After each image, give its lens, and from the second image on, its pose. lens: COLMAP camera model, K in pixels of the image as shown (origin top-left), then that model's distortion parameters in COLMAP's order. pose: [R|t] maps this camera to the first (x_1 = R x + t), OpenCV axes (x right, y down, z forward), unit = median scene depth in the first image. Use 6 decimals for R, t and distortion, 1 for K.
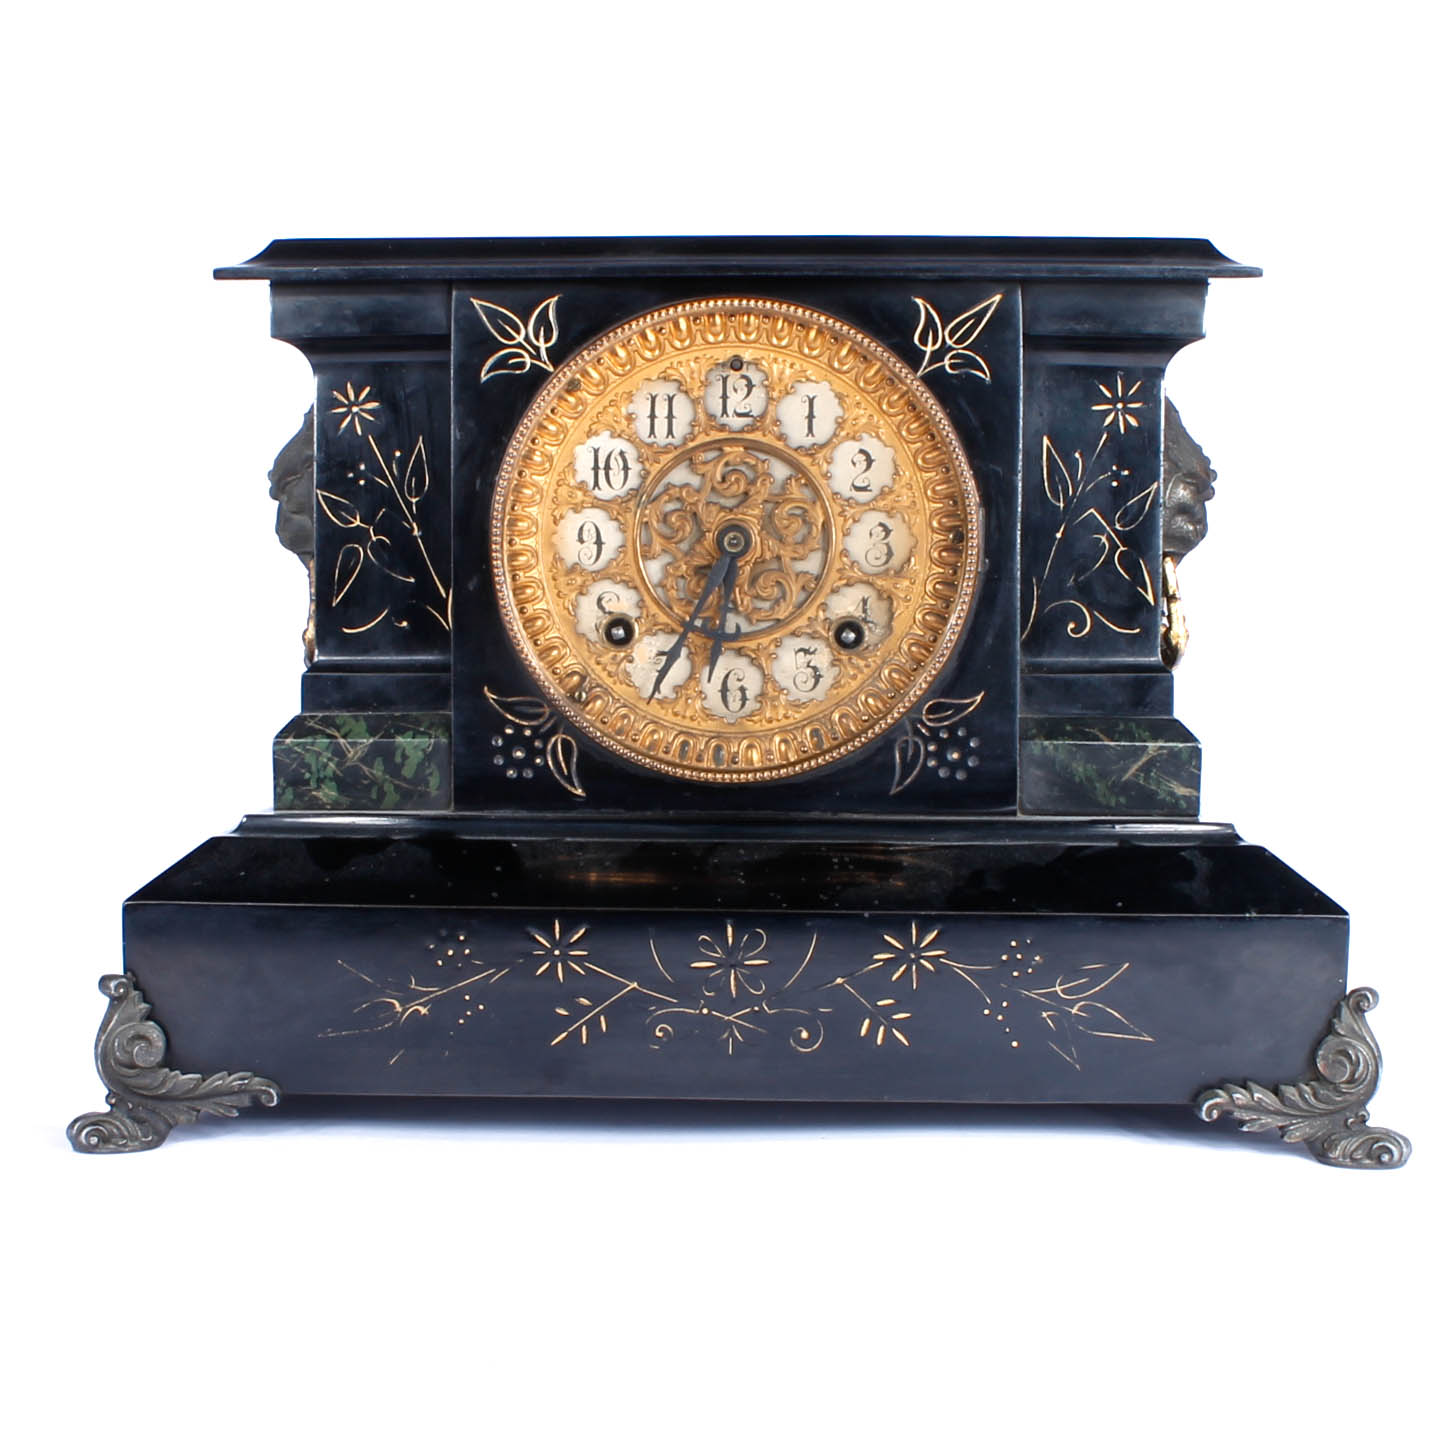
lens RADIAL K [[2557.8, 0, 641.2], [0, 2557.8, 744.6], [0, 0, 1]] dist [-0.206015, 0.084411]
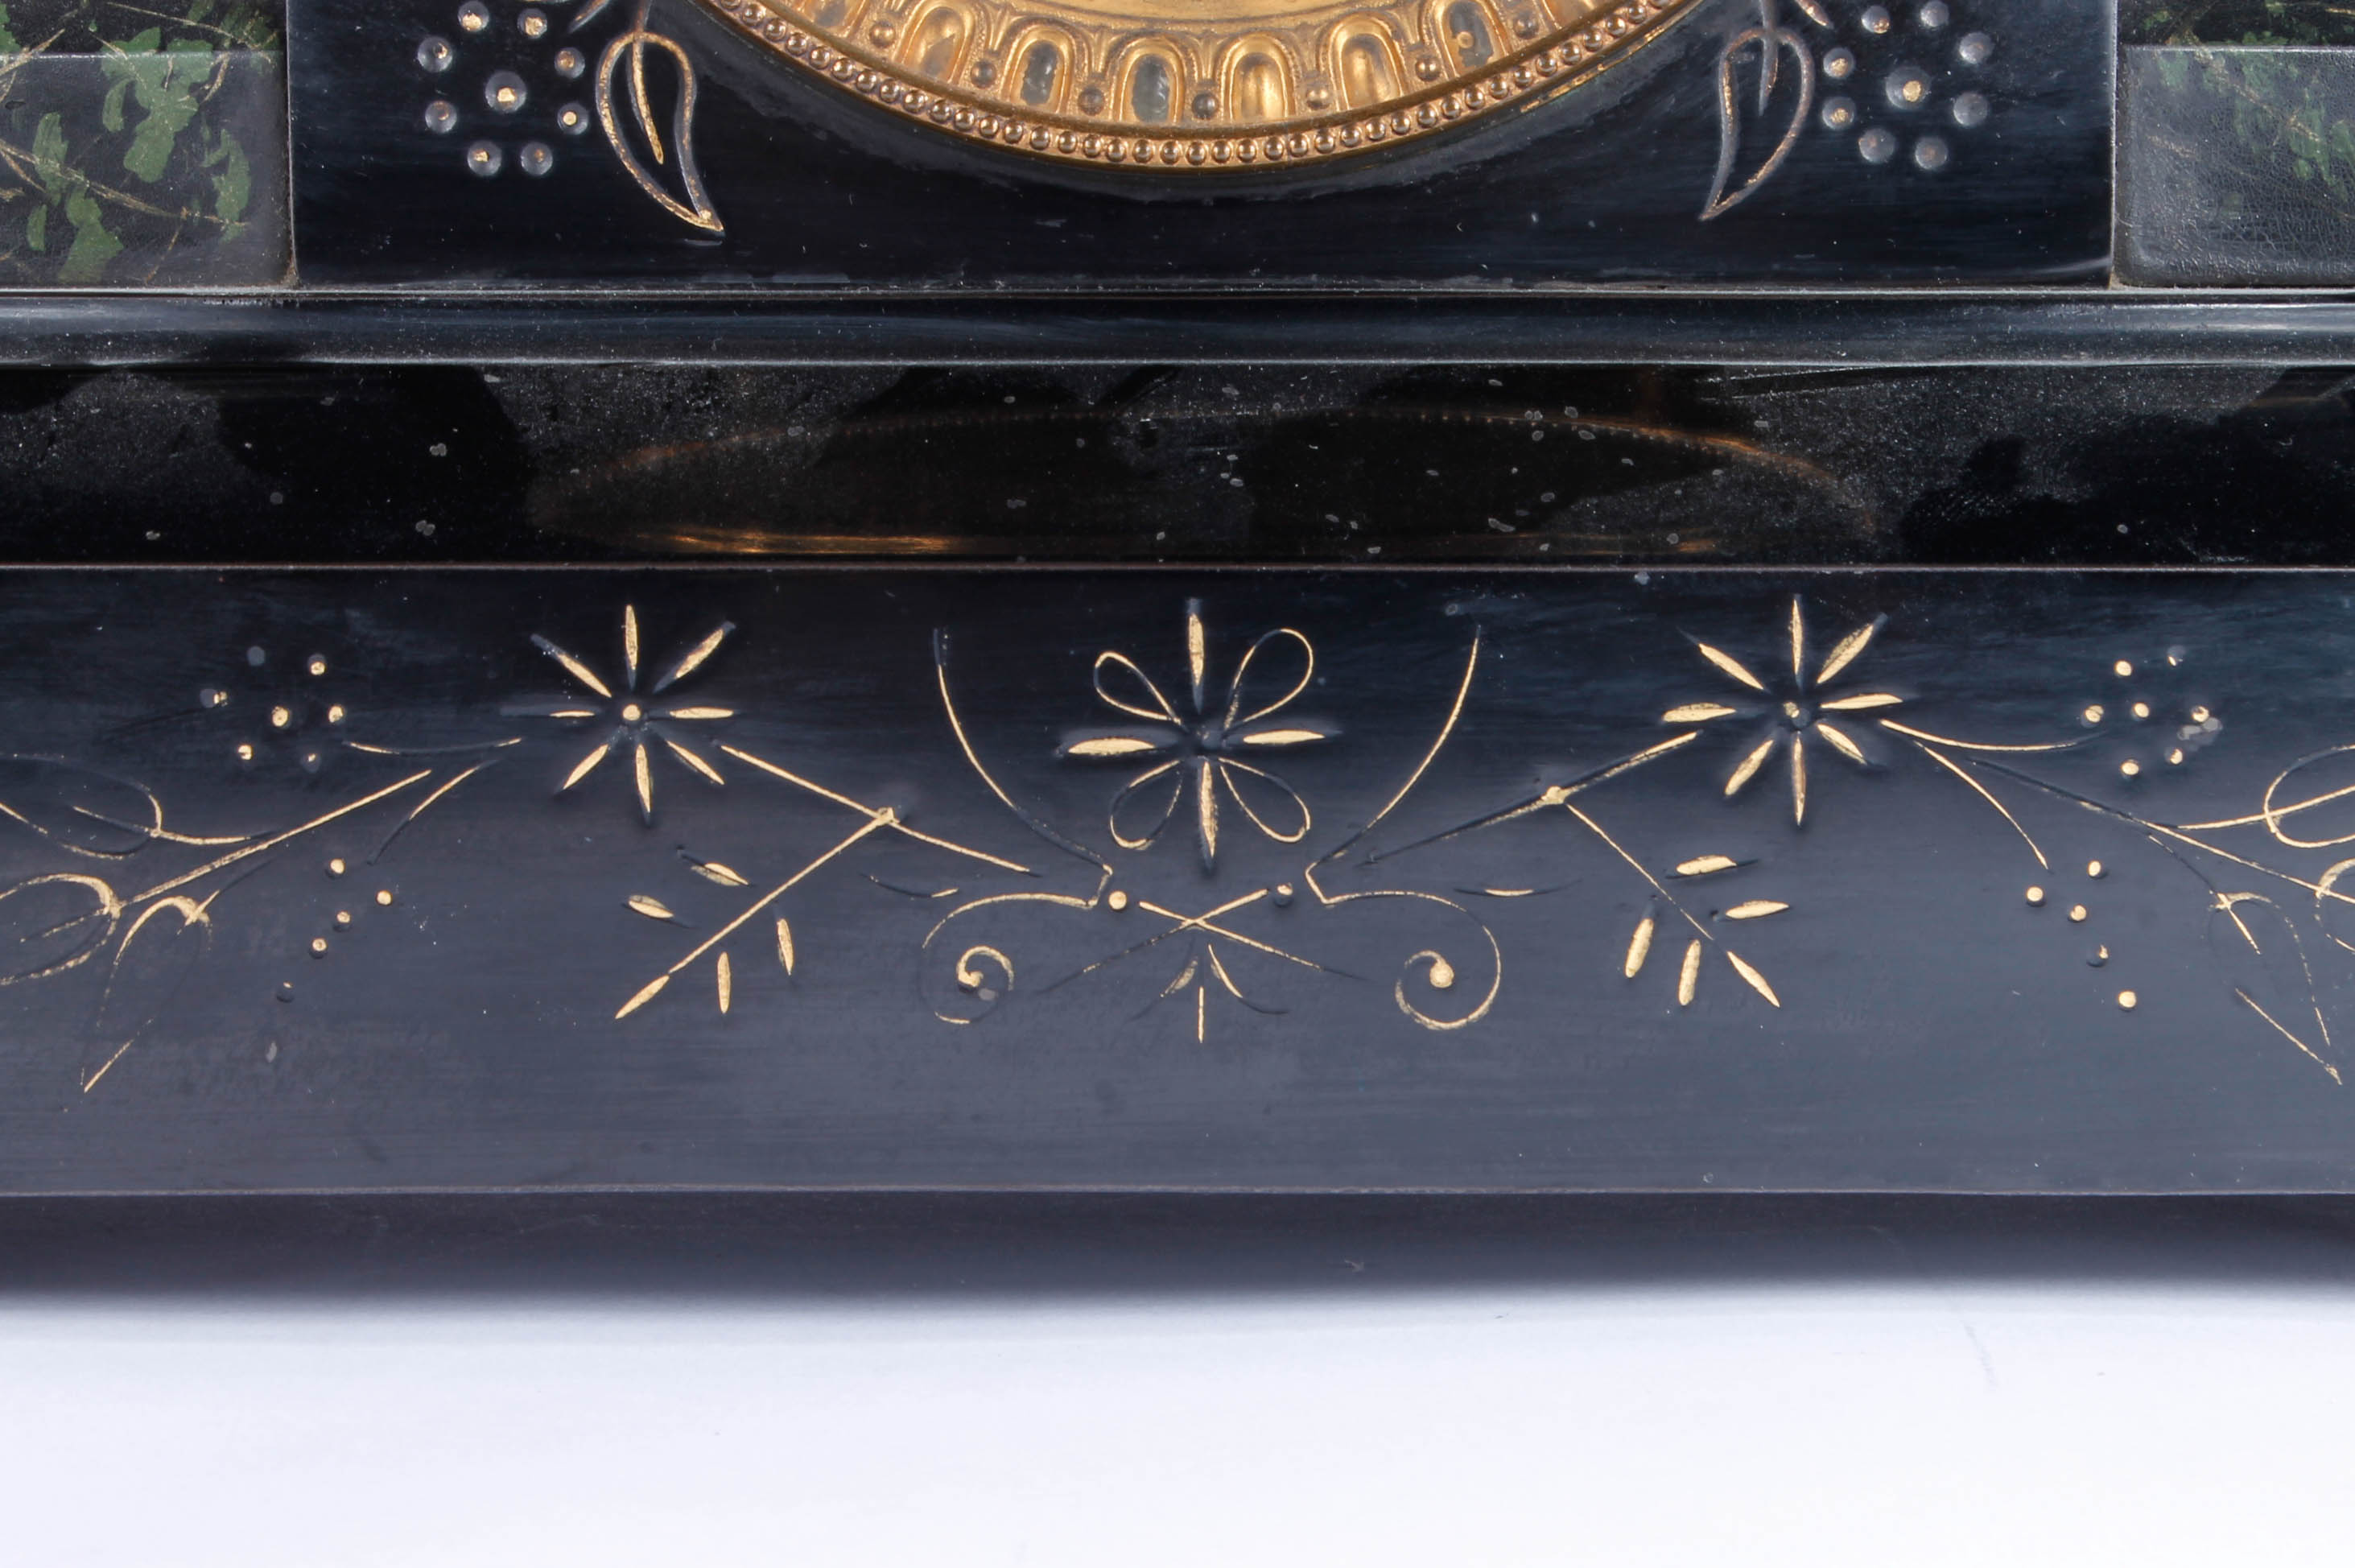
lens RADIAL K [[5845.4, 0, 1176.4], [0, 5845.4, 819.2], [0, 0, 1]] dist [0.055704, 0.501234]
pose [[0.998817, -0.008067, 0.047943, -0.001511], [0.007030, 0.999739, 0.021739, 0.077401], [-0.048106, -0.021377, 0.998613, 0.289846]]
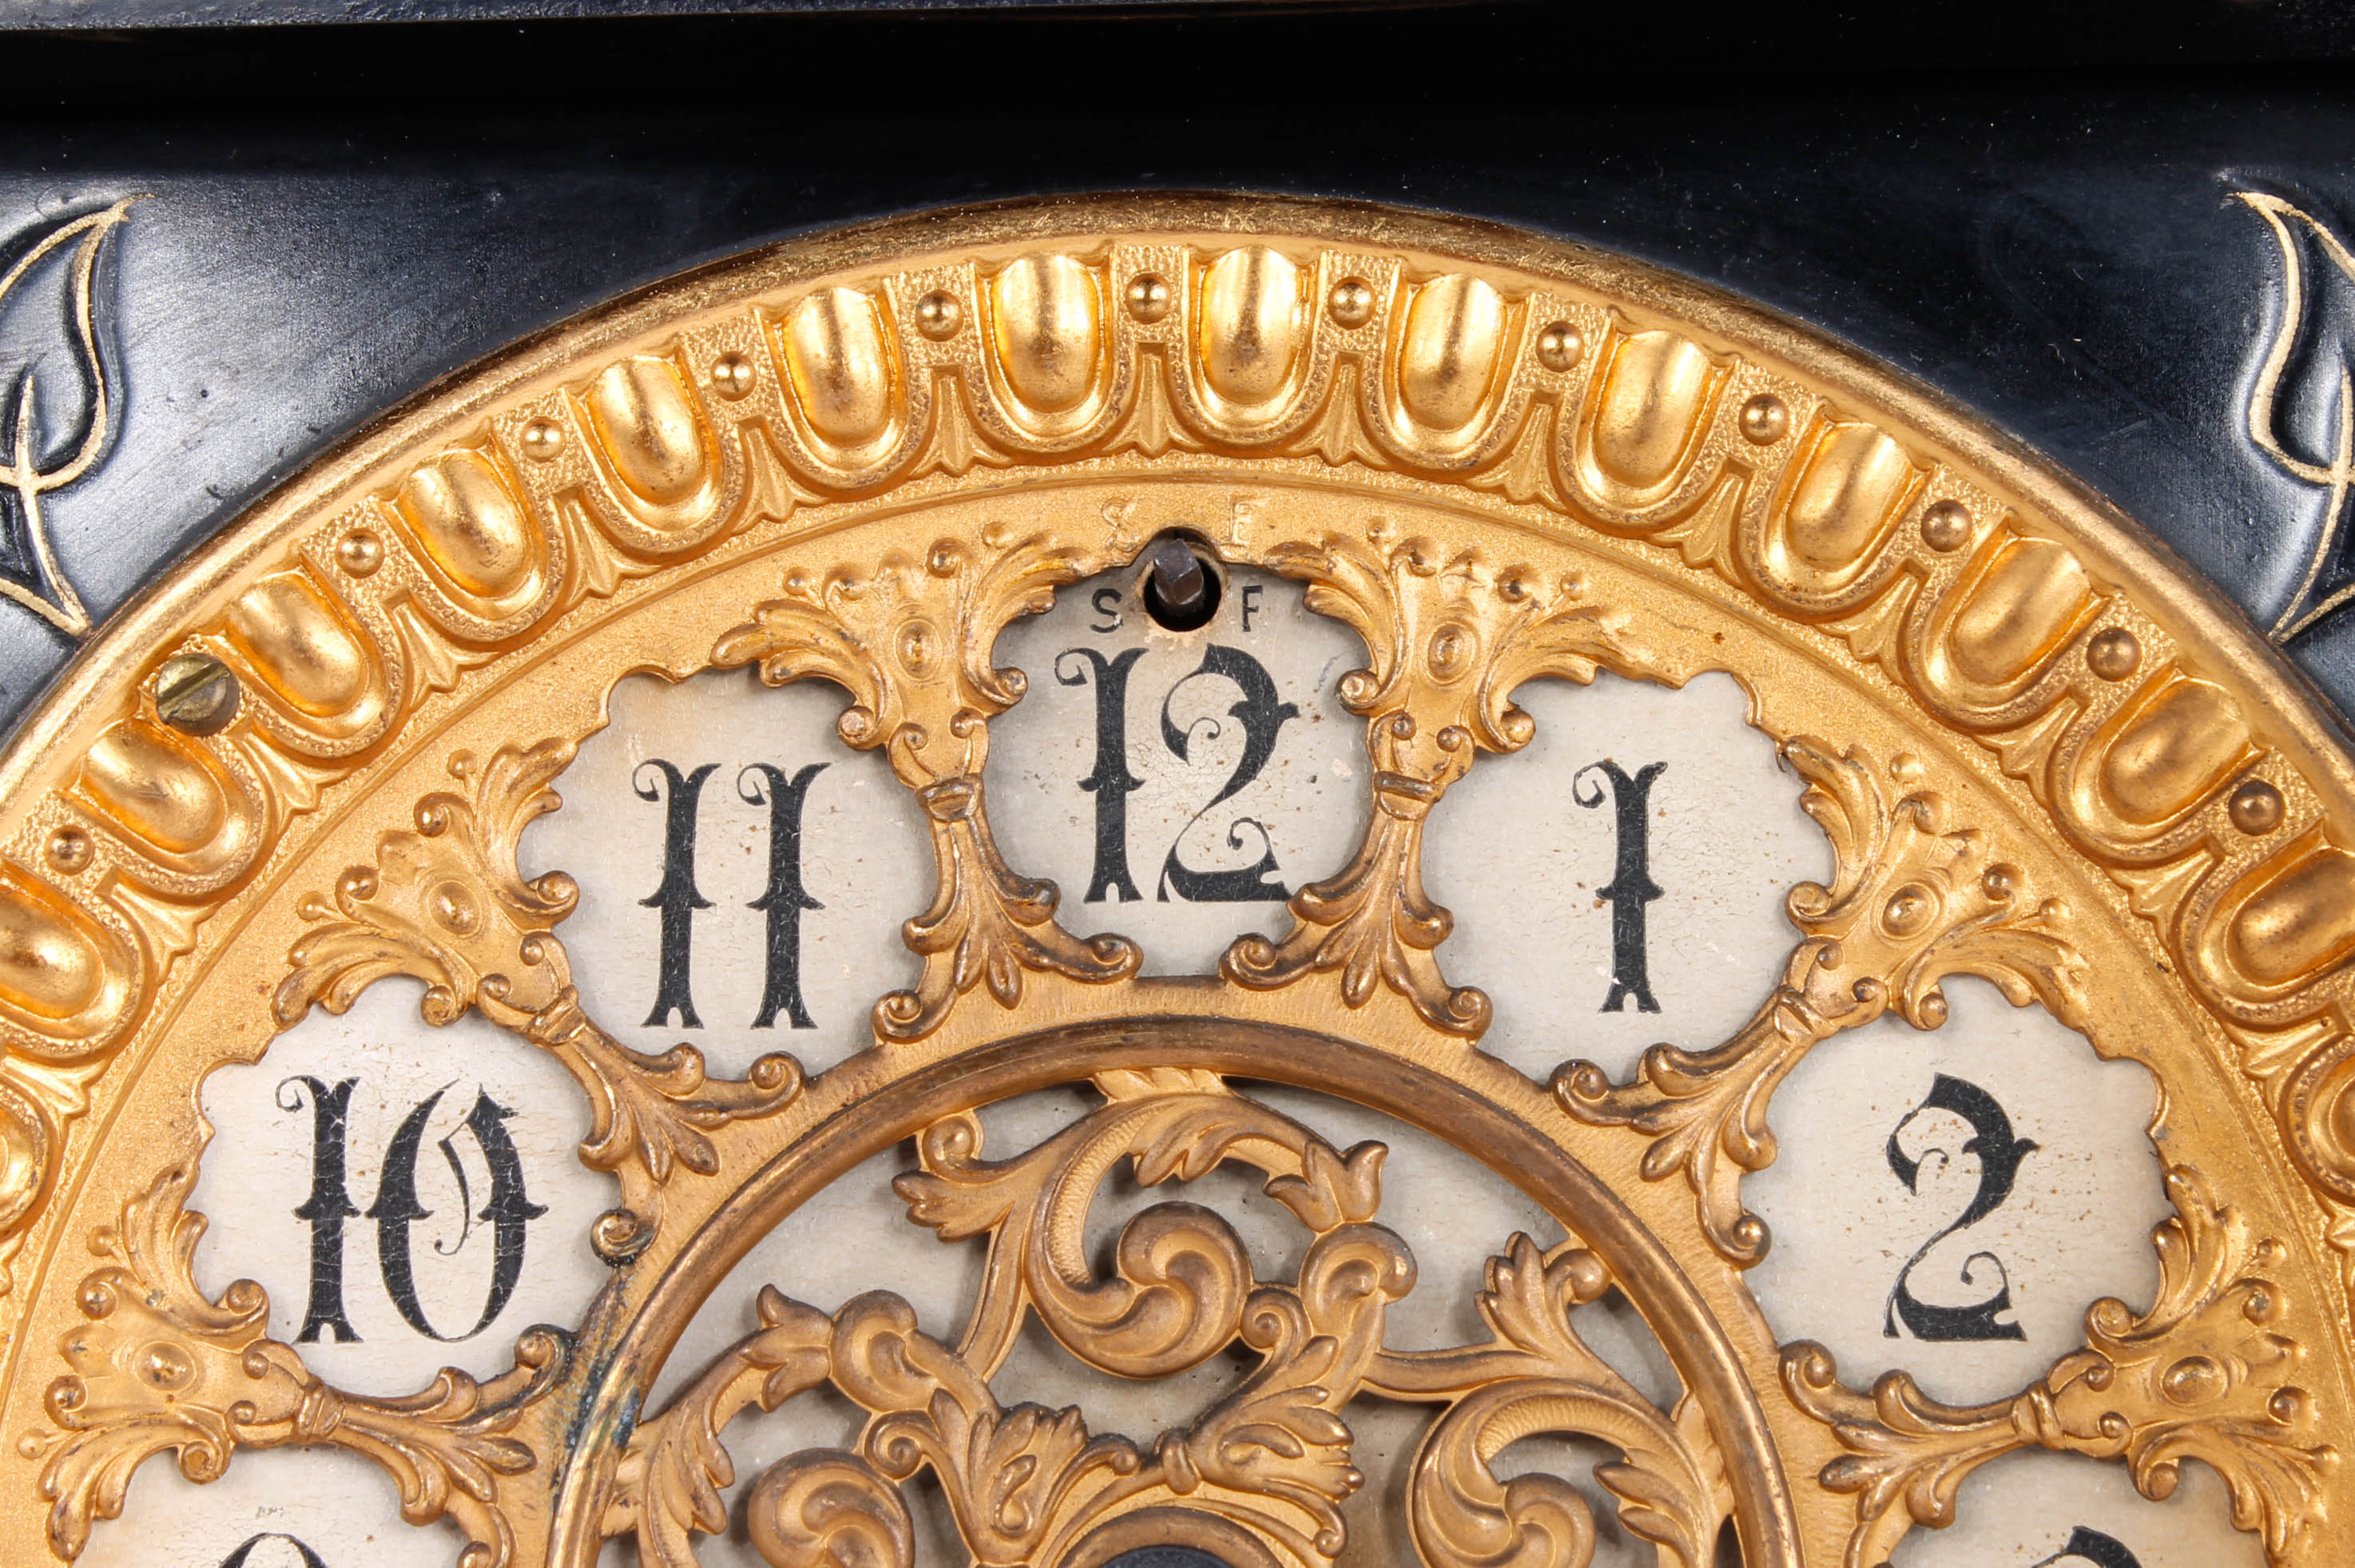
lens RADIAL K [[5994.6, 0, 1147.3], [0, 5994.6, 784.8], [0, 0, 1]] dist [0.051176, 0.335073]
pose [[0.999994, -0.001178, -0.003163, 0.036377], [0.000156, 0.952251, -0.305315, -0.016539], [0.003372, 0.305313, 0.952246, 0.627297]]
